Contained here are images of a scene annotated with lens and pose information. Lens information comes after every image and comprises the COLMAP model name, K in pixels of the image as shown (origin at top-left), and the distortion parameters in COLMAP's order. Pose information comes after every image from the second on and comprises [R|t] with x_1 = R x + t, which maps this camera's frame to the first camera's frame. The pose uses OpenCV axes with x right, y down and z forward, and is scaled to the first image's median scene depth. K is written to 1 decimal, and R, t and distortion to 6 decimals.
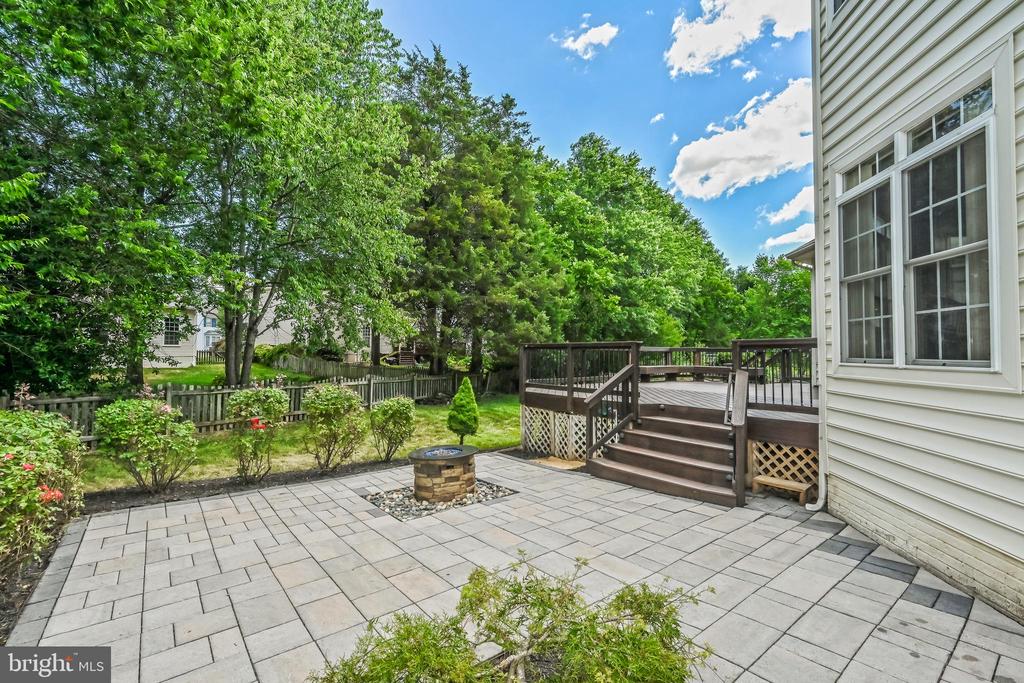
lens RADIAL K [[457.9, 0, 514.1], [0, 457.9, 346.5], [0, 0, 1]] dist [0.002573, 0.000181]
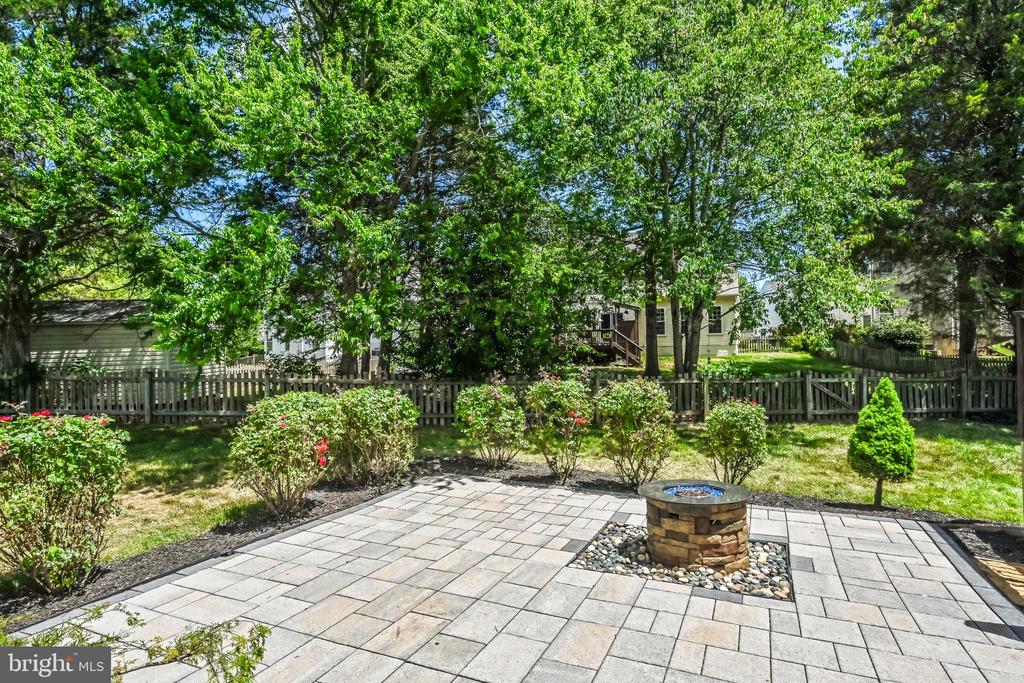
lens RADIAL K [[542.8, 0, 514.0], [0, 542.8, 346.6], [0, 0, 1]] dist [-0.003263, -0.000192]
pose [[0.453576, -0.016015, -0.891074, 0.554131], [0.029356, 0.999564, -0.003022, 0.036582], [0.890734, -0.024788, 0.453848, 0.609894]]
